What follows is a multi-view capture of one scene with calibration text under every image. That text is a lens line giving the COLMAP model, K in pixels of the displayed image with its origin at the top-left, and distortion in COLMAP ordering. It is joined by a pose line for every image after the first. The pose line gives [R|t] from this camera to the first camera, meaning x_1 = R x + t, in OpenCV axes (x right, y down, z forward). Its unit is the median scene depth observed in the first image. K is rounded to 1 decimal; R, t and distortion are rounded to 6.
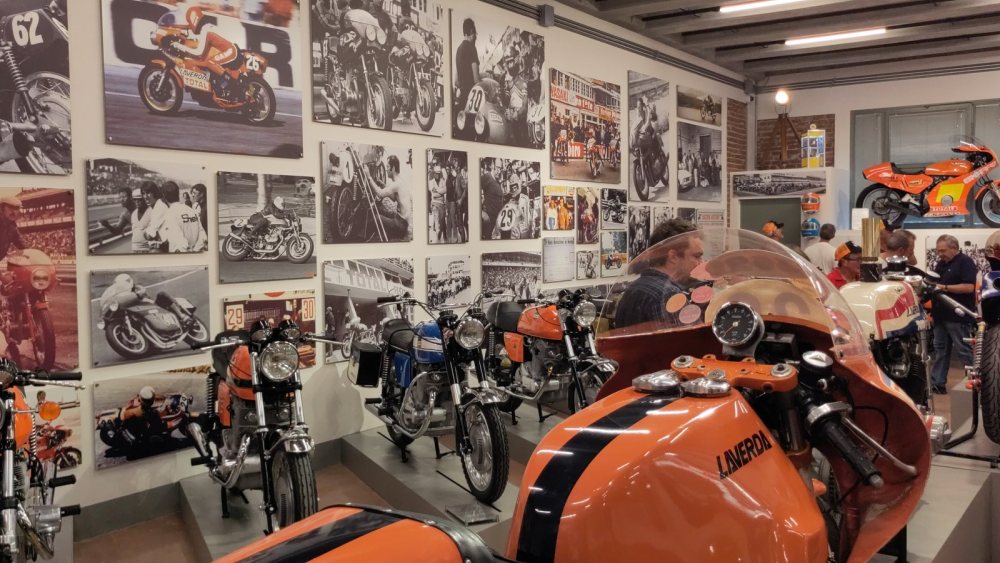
lens RADIAL K [[931.9, 0, 493.6], [0, 931.9, 281.8], [0, 0, 1]] dist [0.039535, 0.000000]
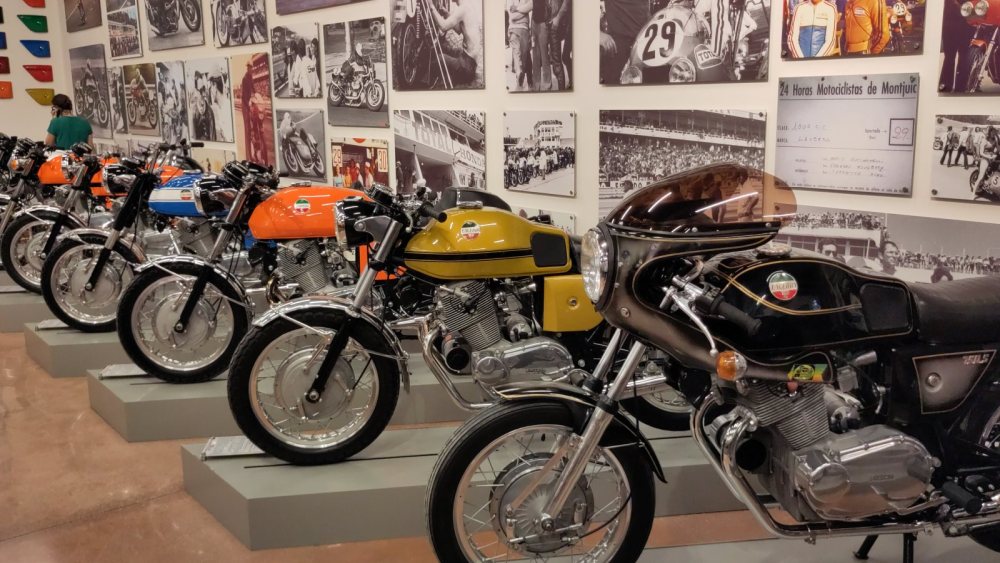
lens RADIAL K [[931.9, 0, 498.3], [0, 931.9, 286.1], [0, 0, 1]] dist [0.039535, 0.000000]
pose [[-0.287646, 0.212168, -0.933940, 0.683311], [-0.027986, 0.972875, 0.229632, -0.067476], [0.957328, 0.092190, -0.273906, 1.359824]]
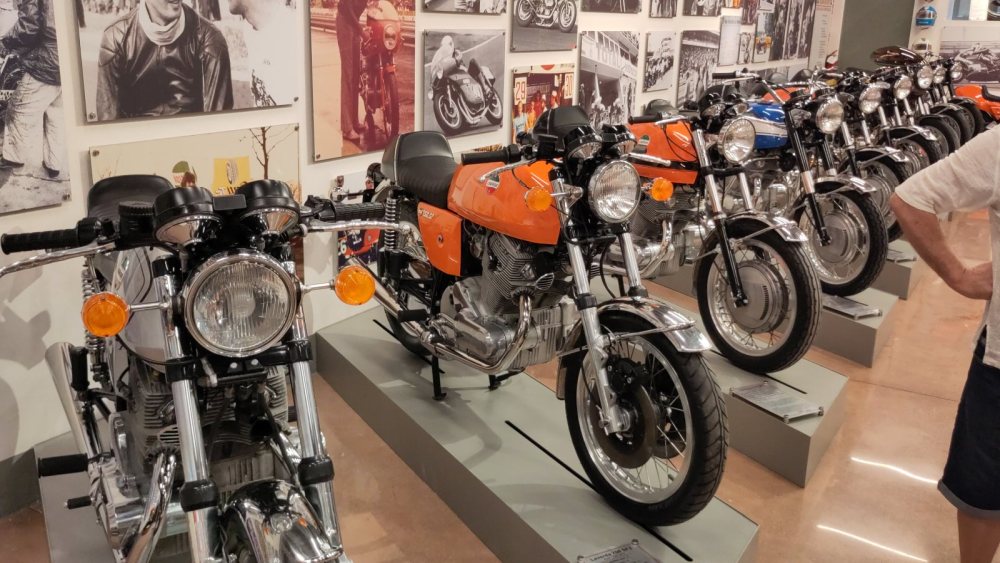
lens RADIAL K [[931.9, 0, 498.8], [0, 931.9, 283.6], [0, 0, 1]] dist [0.039535, 0.000000]
pose [[0.995360, 0.012355, 0.095426, -0.342484], [-0.033325, 0.974608, 0.221425, 0.017872], [-0.090268, -0.223578, 0.970497, 0.078331]]
